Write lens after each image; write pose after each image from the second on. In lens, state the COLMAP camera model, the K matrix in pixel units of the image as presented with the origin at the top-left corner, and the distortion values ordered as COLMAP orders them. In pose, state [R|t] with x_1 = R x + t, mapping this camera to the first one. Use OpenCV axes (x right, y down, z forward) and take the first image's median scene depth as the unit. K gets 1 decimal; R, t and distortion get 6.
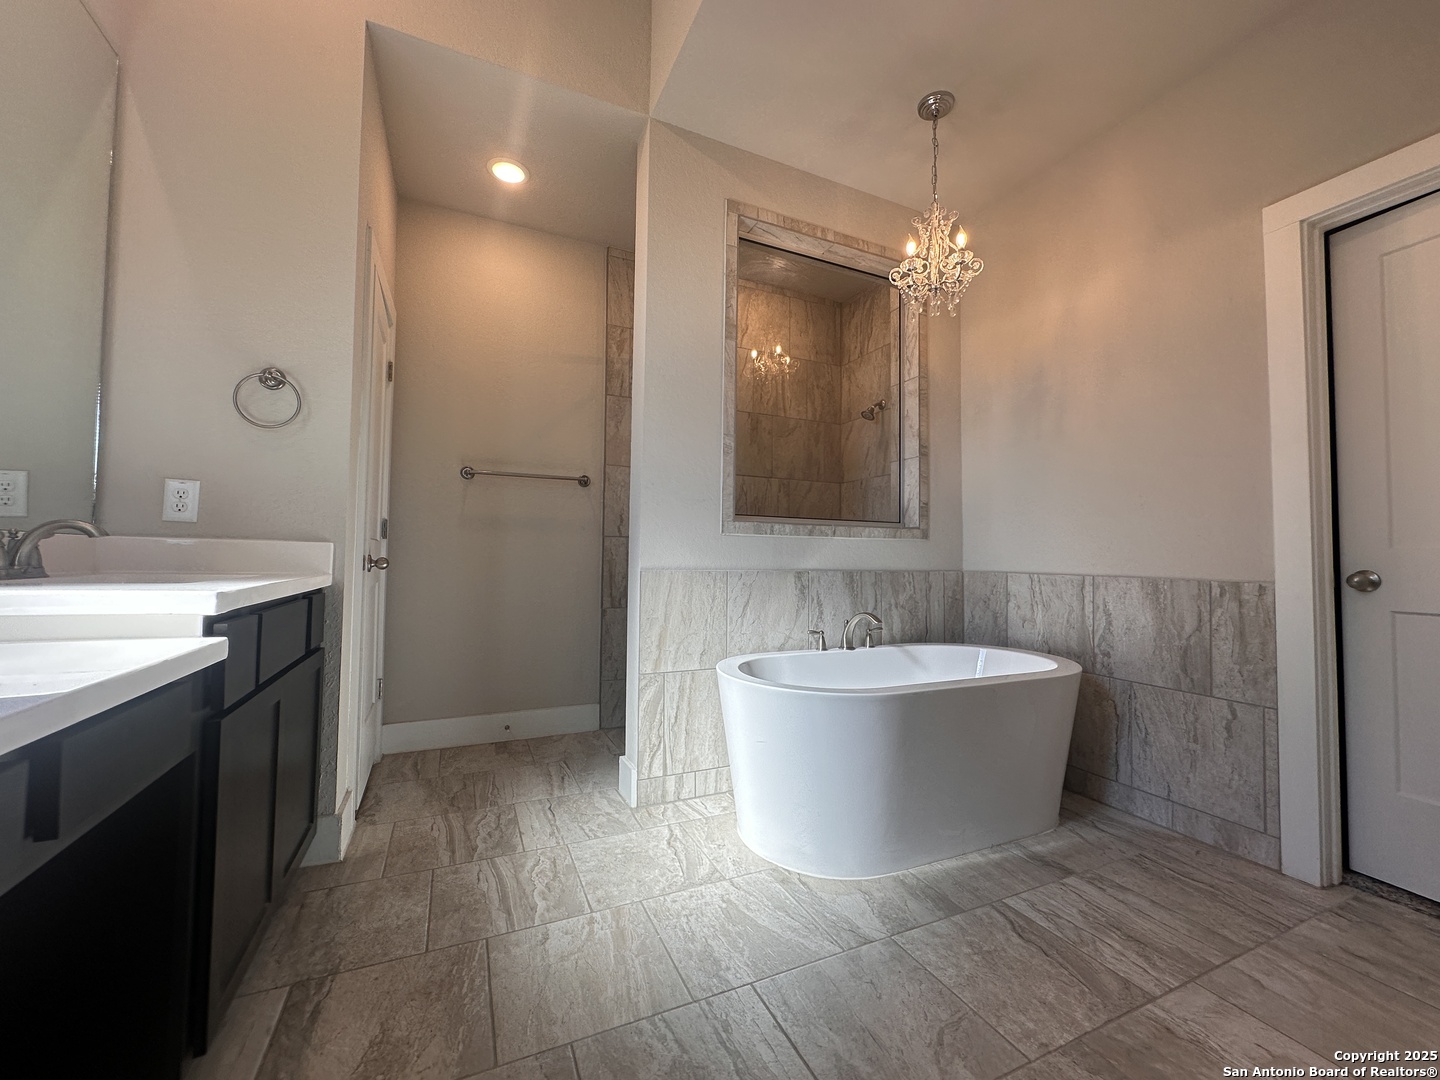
lens RADIAL K [[576.3, 0, 719.0], [0, 576.3, 537.3], [0, 0, 1]] dist [-0.002840, 0.000550]
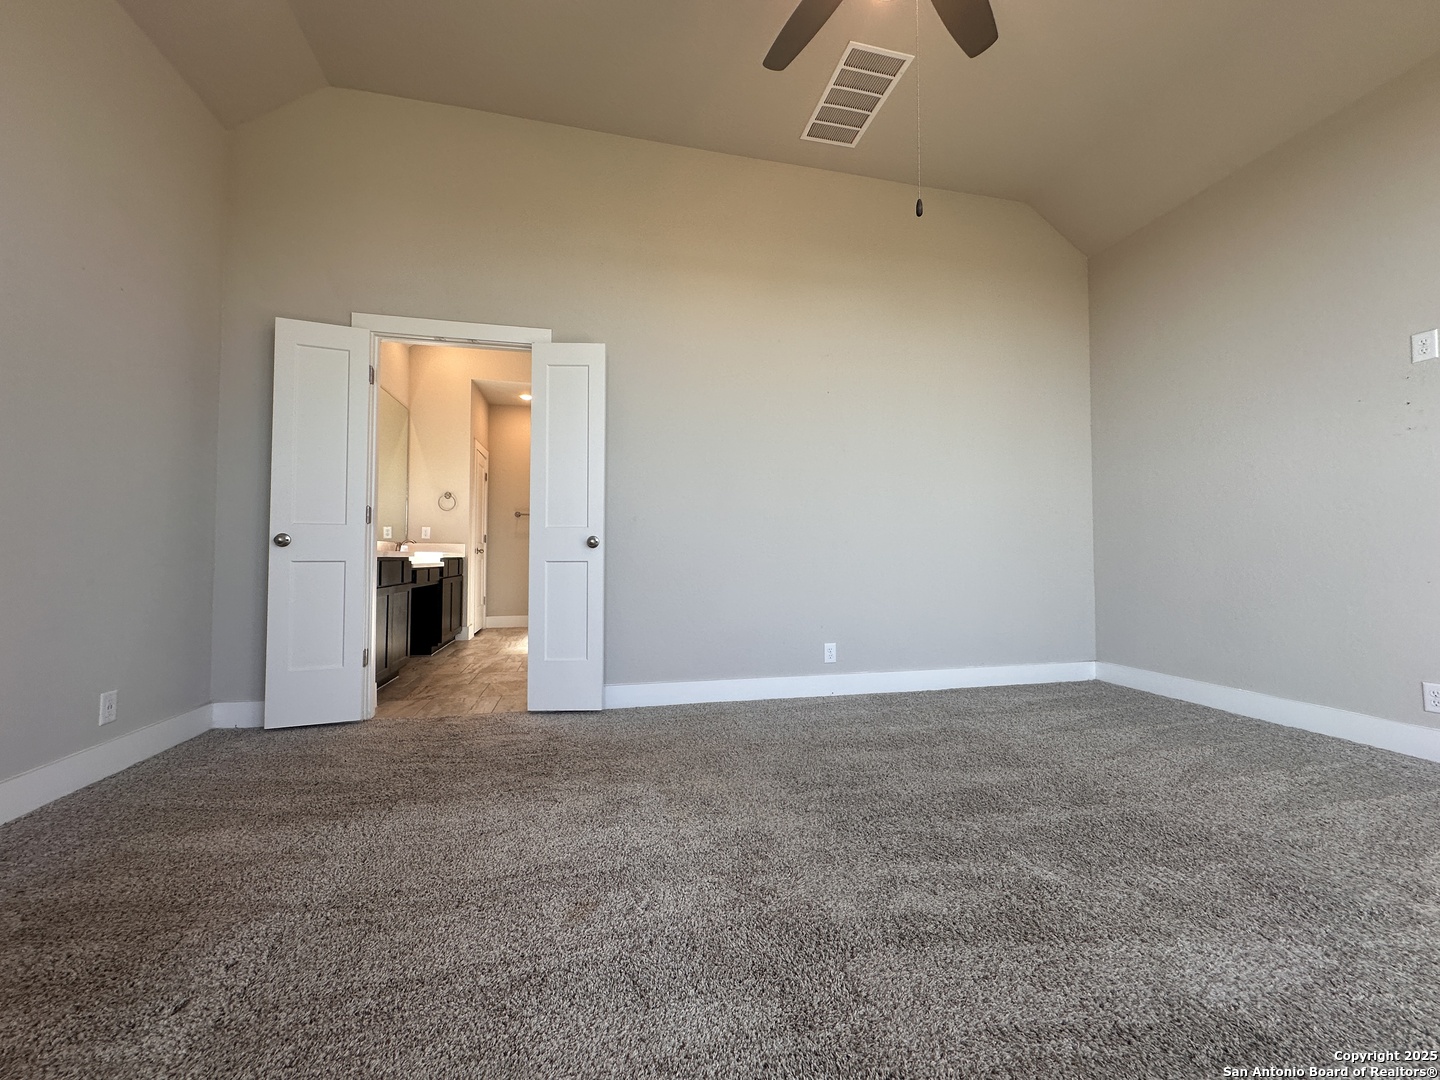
lens RADIAL K [[574.1, 0, 720.0], [0, 574.1, 540.0], [0, 0, 1]] dist [-0.002375, 0.000143]
pose [[0.980360, -0.015040, -0.196640, 1.166612], [0.016335, 0.999854, 0.004966, -0.005683], [0.196536, -0.008081, 0.980463, -1.603160]]
